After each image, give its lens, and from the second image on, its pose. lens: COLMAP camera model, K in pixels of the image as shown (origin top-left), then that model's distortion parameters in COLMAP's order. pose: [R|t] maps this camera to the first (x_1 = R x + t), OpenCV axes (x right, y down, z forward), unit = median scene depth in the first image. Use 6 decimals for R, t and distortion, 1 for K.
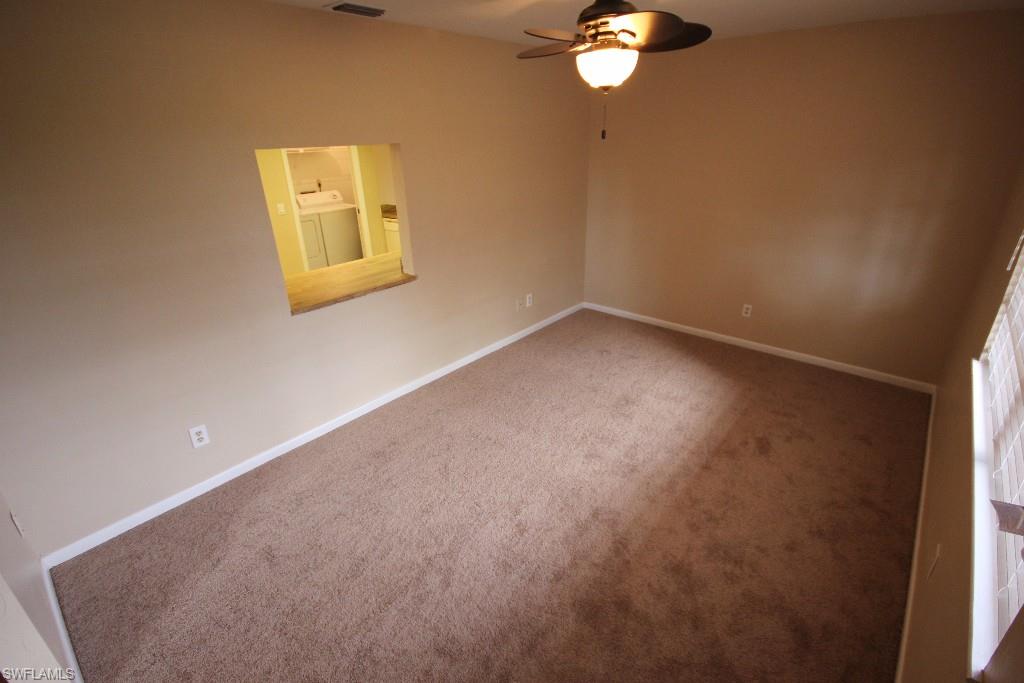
lens RADIAL K [[473.4, 0, 509.1], [0, 473.4, 339.2], [0, 0, 1]] dist [0.001662, 0.000518]
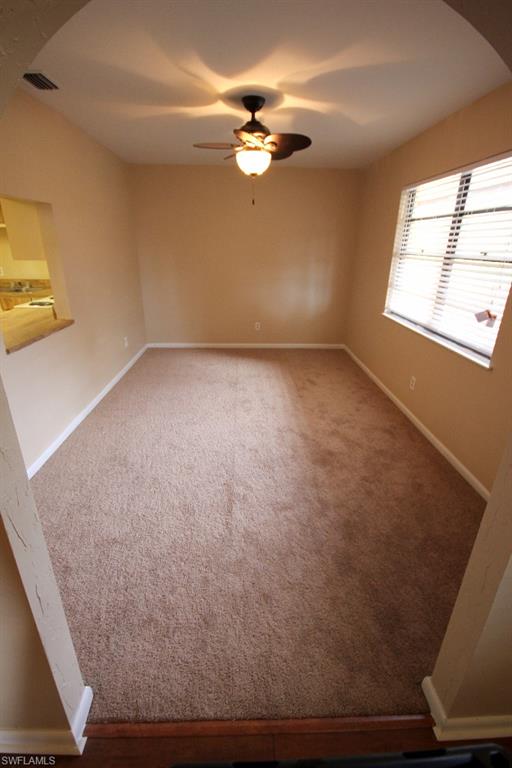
lens RADIAL K [[355.0, 0, 256.0], [0, 355.0, 384.0], [0, 0, 1]] dist [0.001662, 0.000518]
pose [[0.730305, -0.223766, 0.645432, -0.578893], [0.246142, 0.967560, 0.056937, 0.103008], [-0.637235, 0.117287, 0.761692, 0.061556]]
